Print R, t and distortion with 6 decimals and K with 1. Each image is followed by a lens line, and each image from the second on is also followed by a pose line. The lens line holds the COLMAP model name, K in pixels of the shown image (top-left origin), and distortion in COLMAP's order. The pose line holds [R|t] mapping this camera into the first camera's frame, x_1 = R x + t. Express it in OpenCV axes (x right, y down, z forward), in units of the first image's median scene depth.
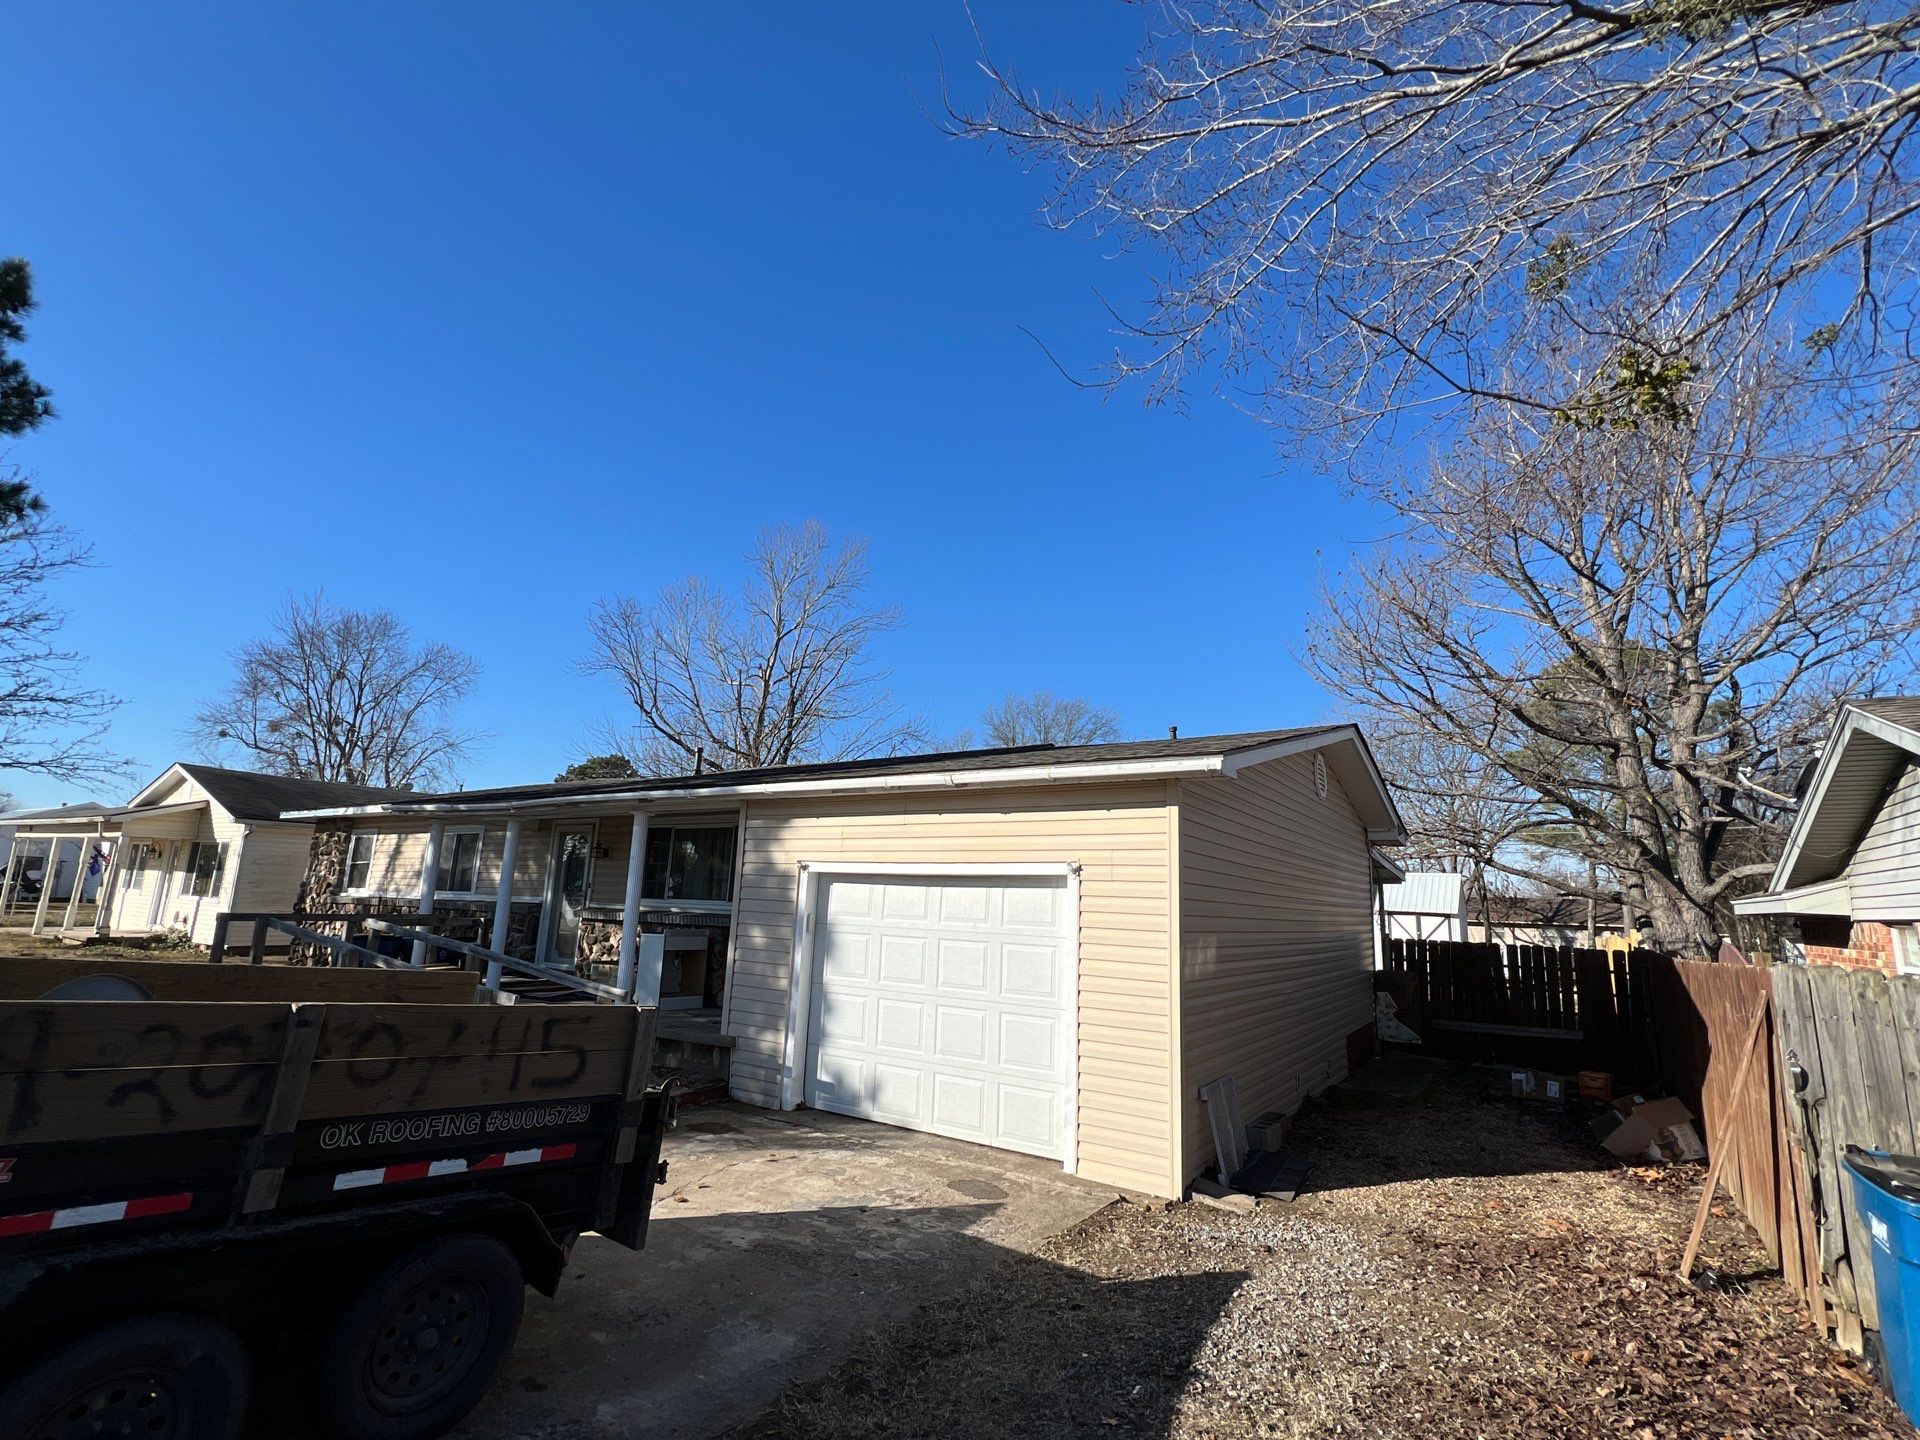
lens RADIAL K [[901.2, 0, 958.3], [0, 901.2, 723.7], [0, 0, 1]] dist [-0.001765, -0.002161]
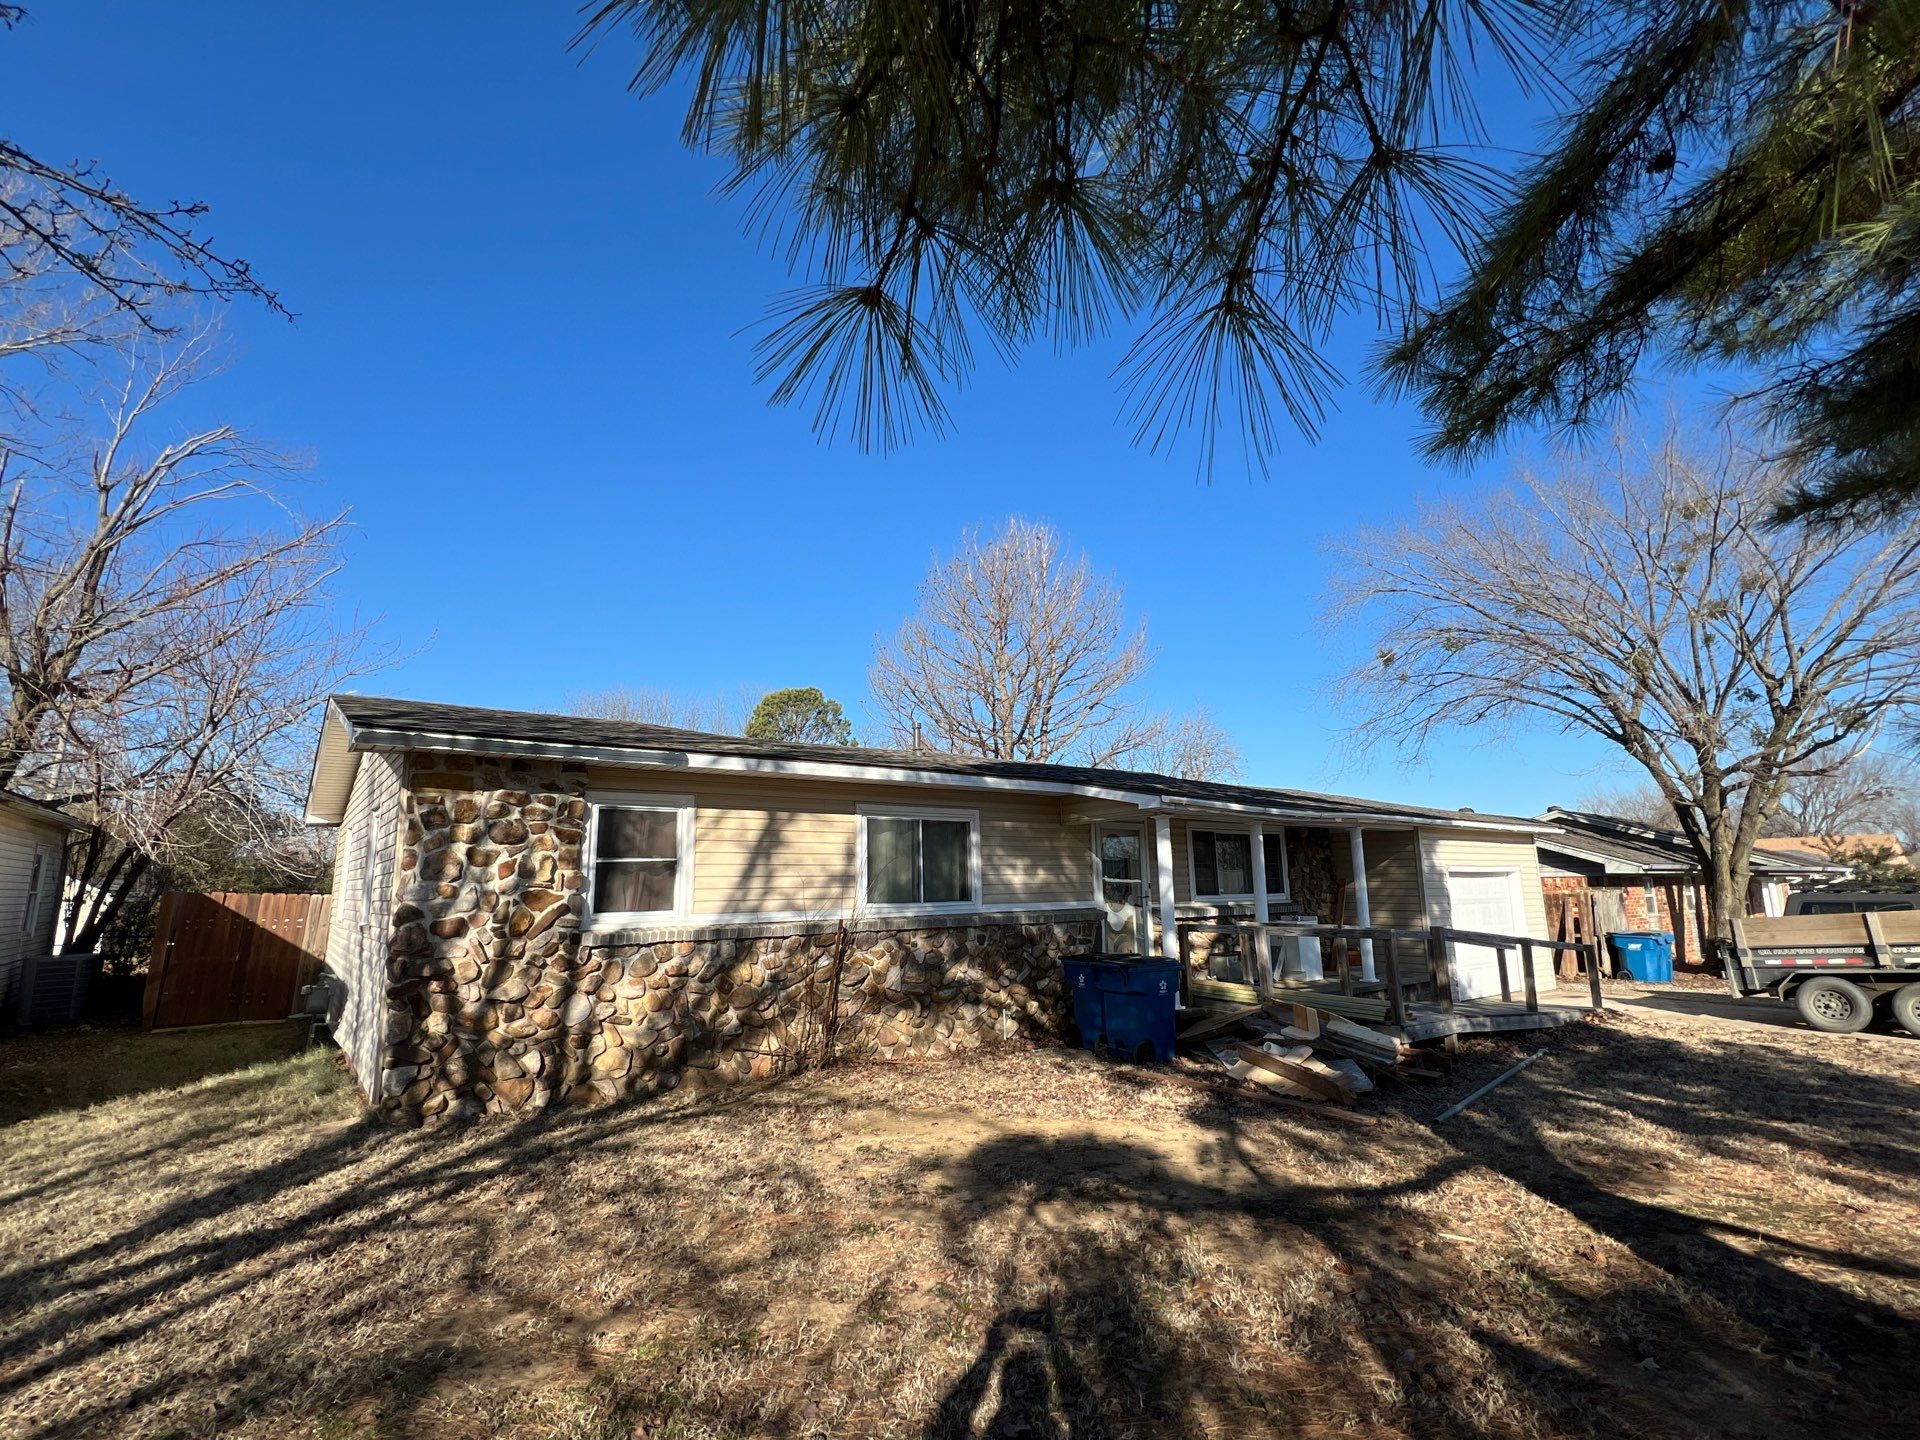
lens RADIAL K [[881.5, 0, 966.1], [0, 881.5, 718.7], [0, 0, 1]] dist [-0.003288, -0.000751]
pose [[0.323954, 0.144348, 0.934996, -1.282145], [-0.159814, 0.982439, -0.096300, 0.114712], [-0.932477, -0.118229, 0.341334, 0.805475]]
